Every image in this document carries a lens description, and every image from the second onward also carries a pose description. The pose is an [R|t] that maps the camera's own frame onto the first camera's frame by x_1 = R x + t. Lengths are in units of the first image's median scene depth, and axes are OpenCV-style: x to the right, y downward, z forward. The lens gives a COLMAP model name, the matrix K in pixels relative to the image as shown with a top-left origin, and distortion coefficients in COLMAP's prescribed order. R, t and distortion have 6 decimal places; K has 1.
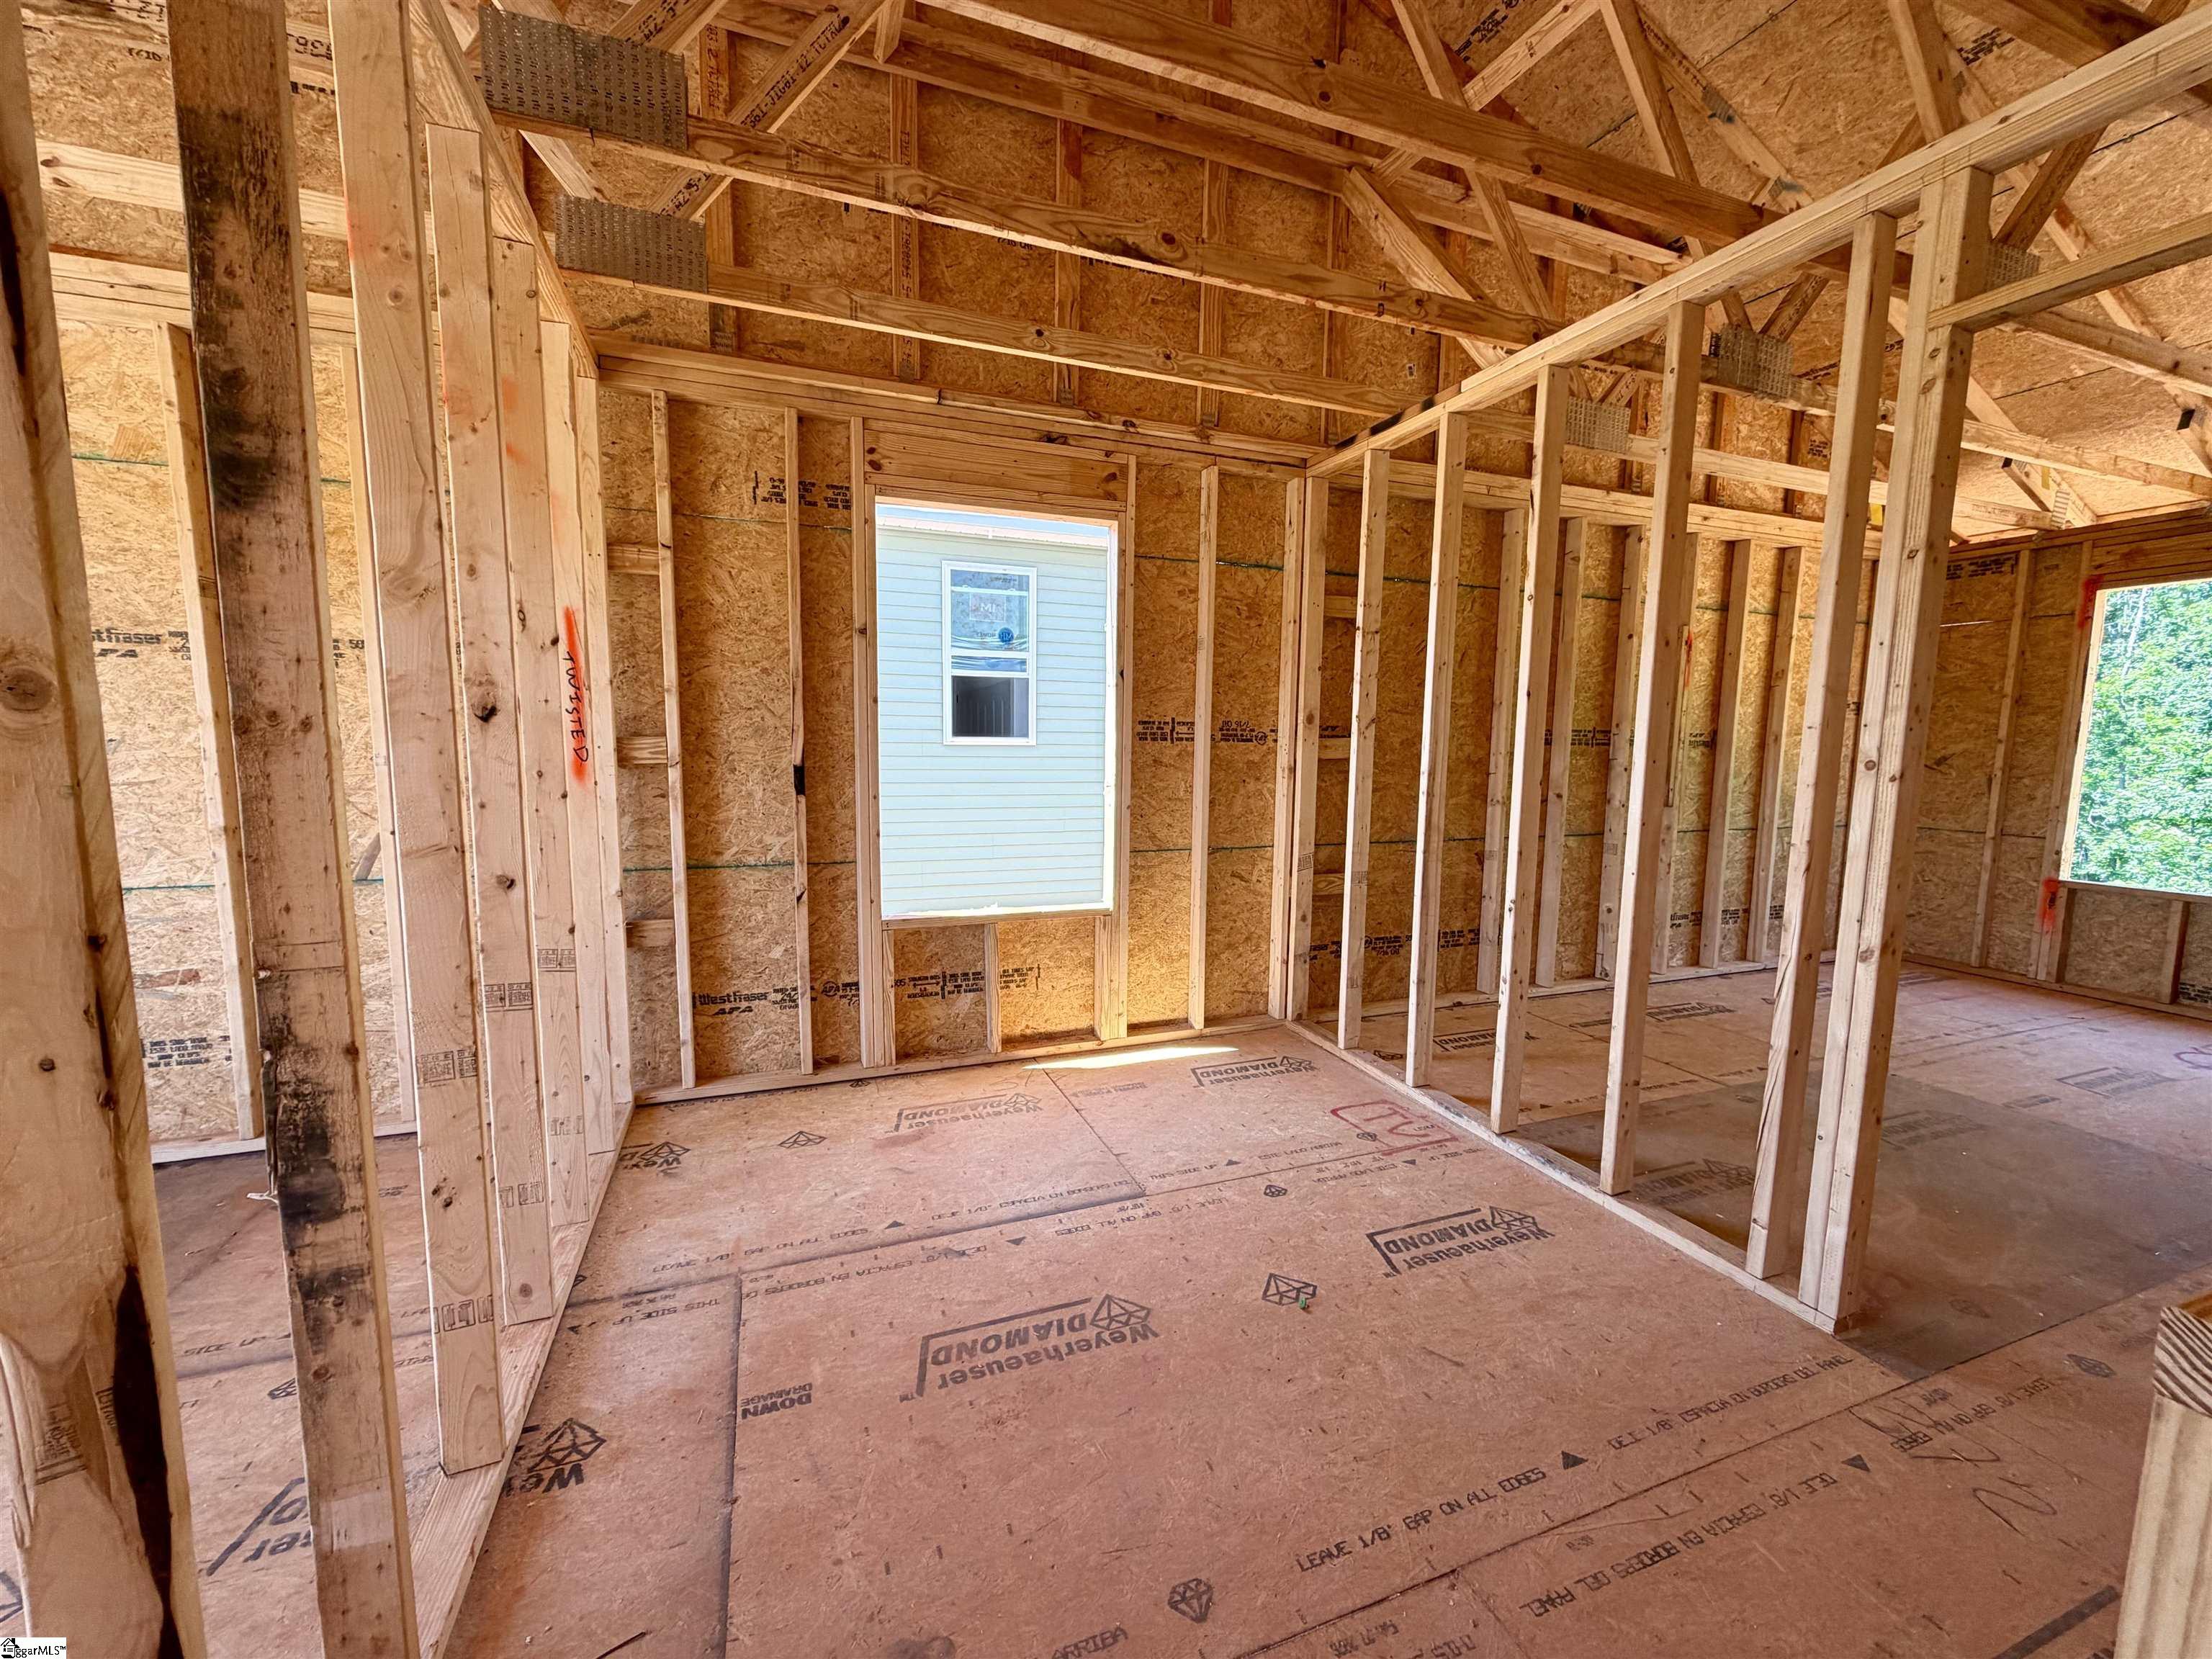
lens RADIAL K [[880.1, 0, 1101.4], [0, 880.1, 837.6], [0, 0, 1]] dist [-0.000962, -0.000486]
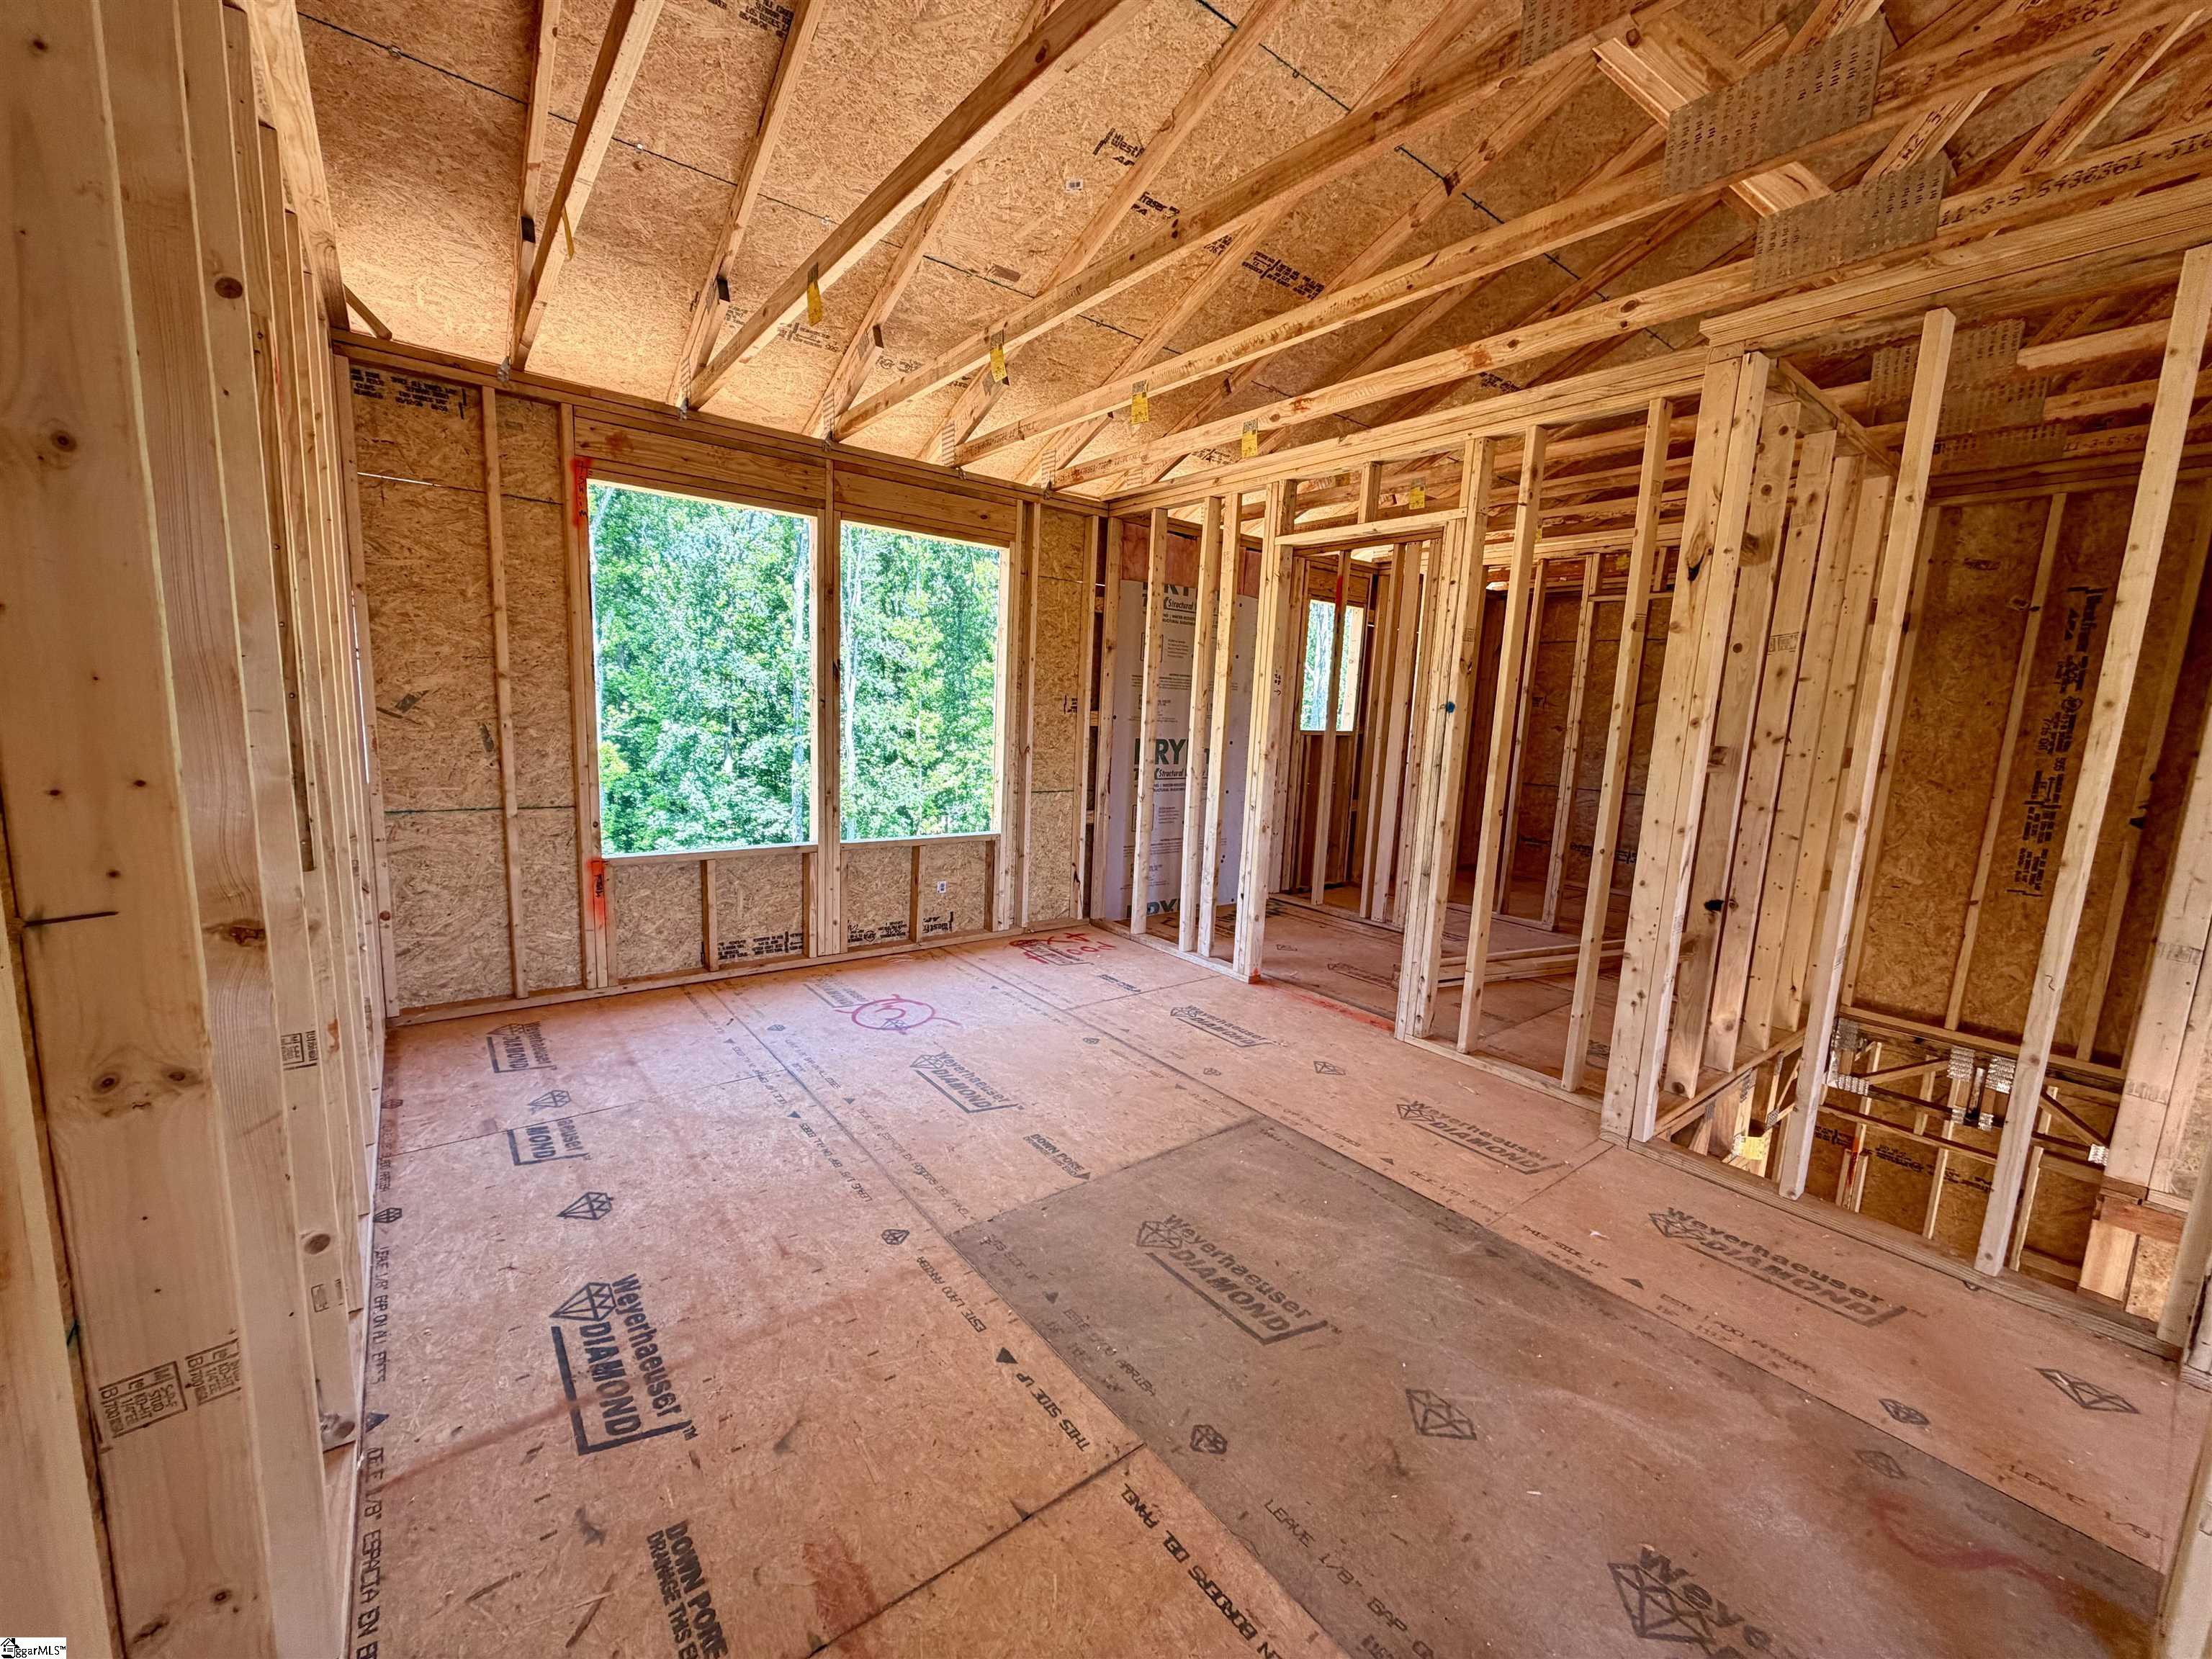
lens RADIAL K [[880.1, 0, 1106.4], [0, 880.1, 838.8], [0, 0, 1]] dist [-0.000962, -0.000486]
pose [[-0.297579, -0.161727, 0.940899, 0.253521], [0.055706, 0.980927, 0.186225, -0.098271], [-0.953071, 0.107831, -0.282894, 0.869431]]
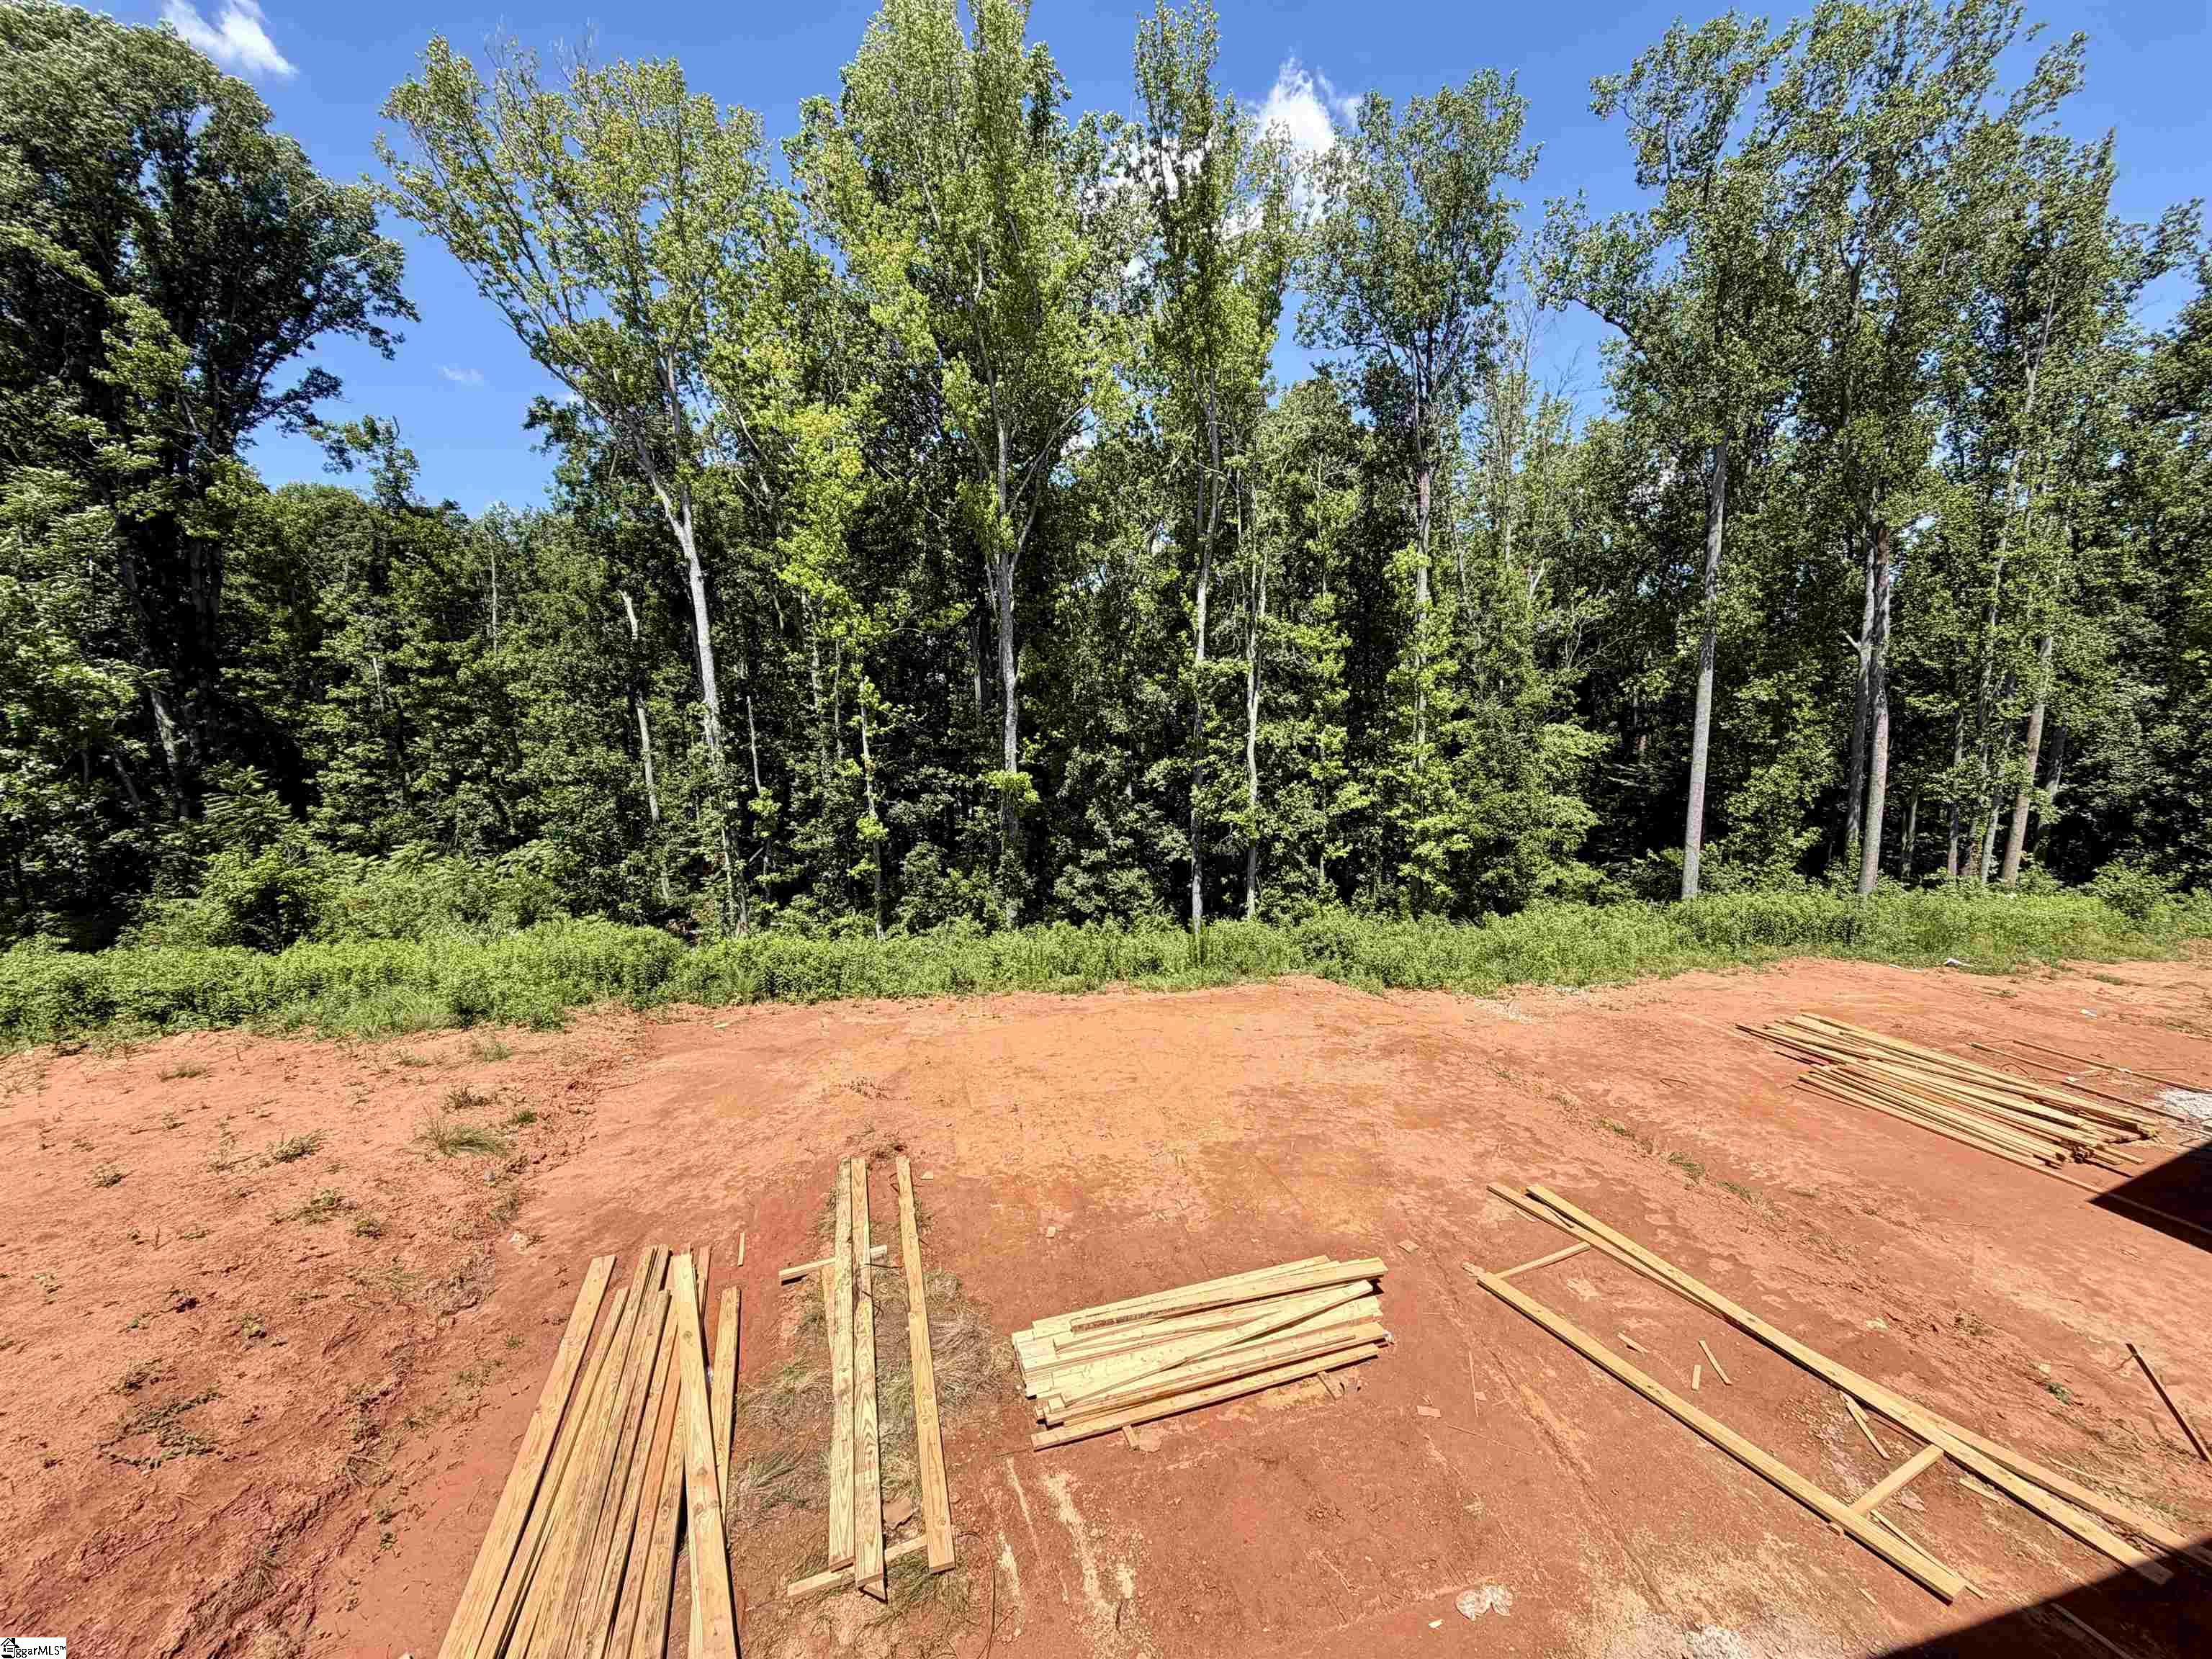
lens RADIAL K [[880.1, 0, 1100.4], [0, 880.1, 837.4], [0, 0, 1]] dist [-0.000962, -0.000486]
pose [[0.126236, -0.149974, 0.980598, 0.366755], [0.119583, 0.983598, 0.135038, -0.103260], [-0.984766, 0.100217, 0.142100, 0.886104]]
